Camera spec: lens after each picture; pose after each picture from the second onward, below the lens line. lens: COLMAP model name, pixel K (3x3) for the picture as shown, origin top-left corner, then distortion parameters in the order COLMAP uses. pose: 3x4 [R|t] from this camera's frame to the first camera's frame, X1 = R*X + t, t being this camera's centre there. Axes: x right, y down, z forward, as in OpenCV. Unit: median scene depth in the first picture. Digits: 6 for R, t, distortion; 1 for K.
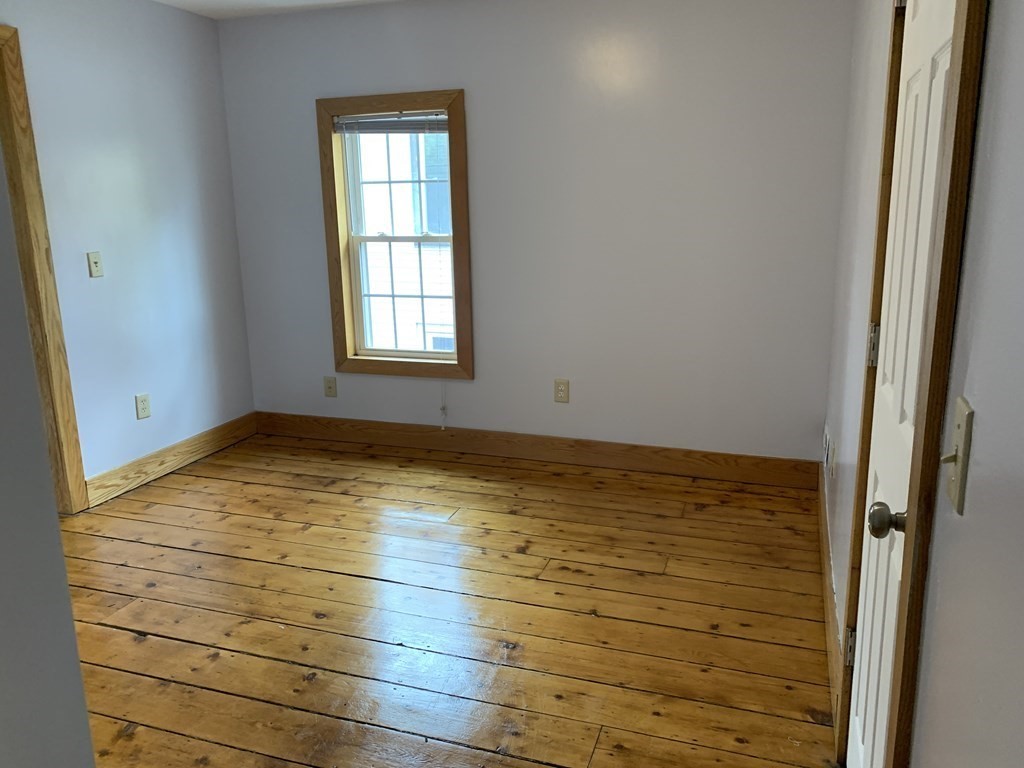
lens RADIAL K [[785.1, 0, 512.0], [0, 785.1, 384.0], [0, 0, 1]] dist [0.061681, -0.072566]
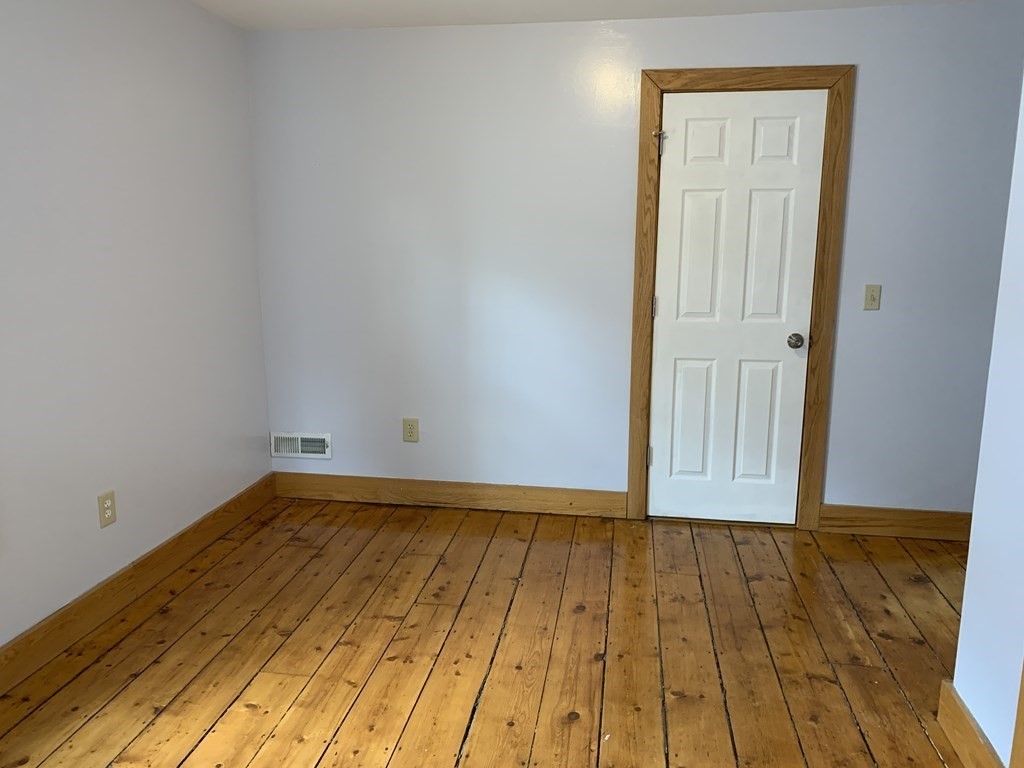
lens RADIAL K [[785.1, 0, 512.0], [0, 785.1, 384.0], [0, 0, 1]] dist [0.061681, -0.072566]
pose [[-0.196468, -0.175988, 0.964587, -0.774330], [0.218337, 0.951208, 0.218018, -0.199986], [-0.955892, 0.253438, -0.148457, 0.851004]]
